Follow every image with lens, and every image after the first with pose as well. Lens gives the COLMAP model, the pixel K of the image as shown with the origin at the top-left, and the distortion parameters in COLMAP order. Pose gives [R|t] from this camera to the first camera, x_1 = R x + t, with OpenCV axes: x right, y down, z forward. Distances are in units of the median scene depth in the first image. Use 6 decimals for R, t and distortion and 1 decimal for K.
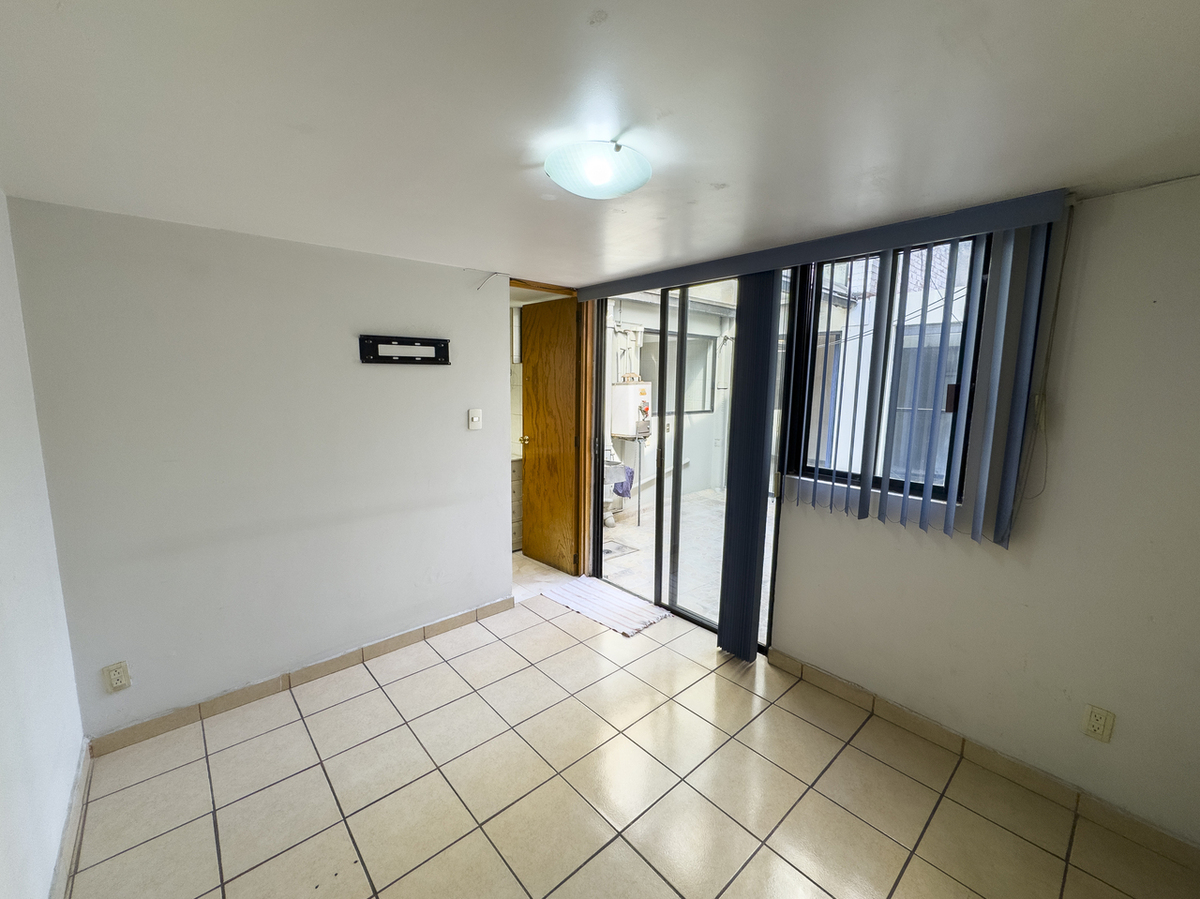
lens RADIAL K [[483.2, 0, 595.9], [0, 483.2, 454.4], [0, 0, 1]] dist [0.001657, -0.000101]
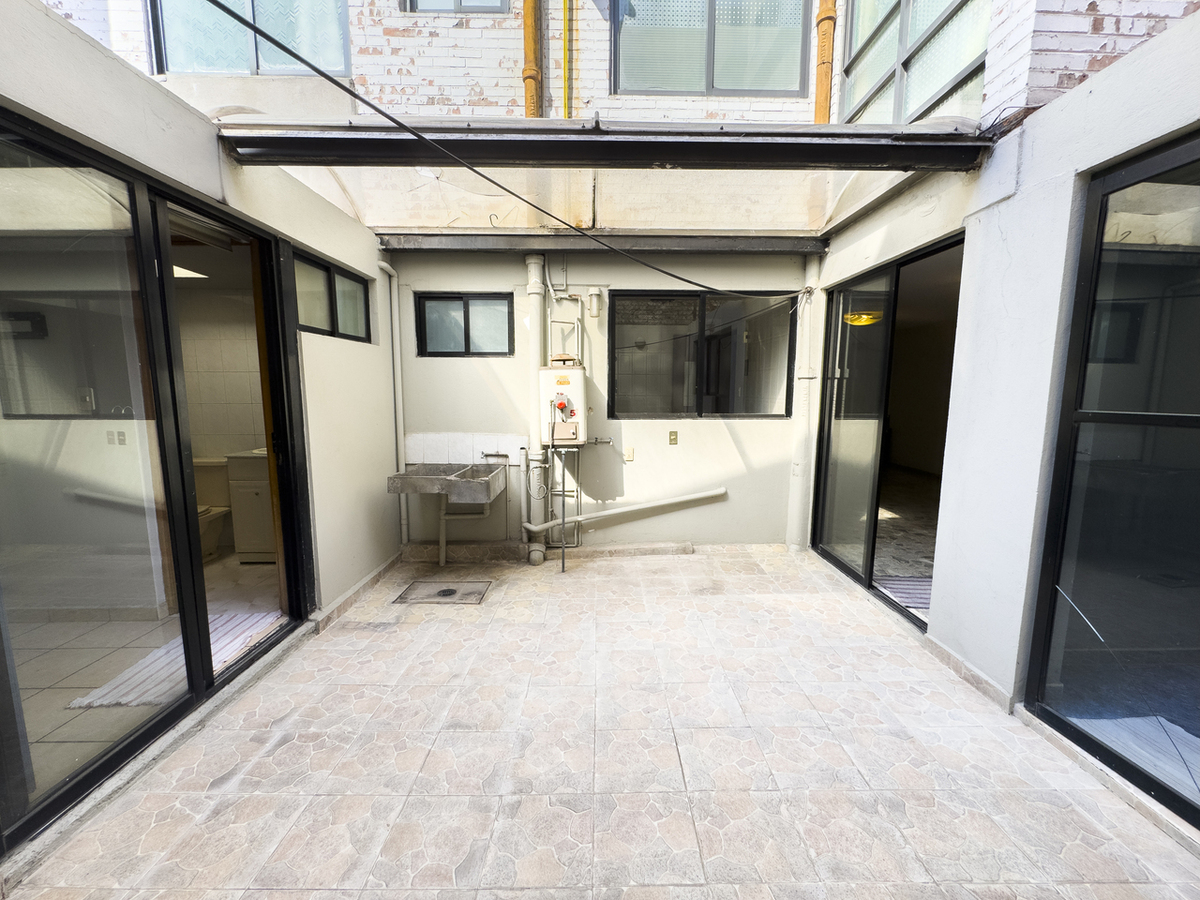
lens RADIAL K [[483.2, 0, 603.6], [0, 483.2, 447.6], [0, 0, 1]] dist [0.001657, -0.000101]
pose [[0.759985, 0.076984, -0.645365, 0.604258], [-0.092557, 0.995659, 0.009774, -0.046040], [0.643317, 0.052305, 0.763811, 0.521241]]
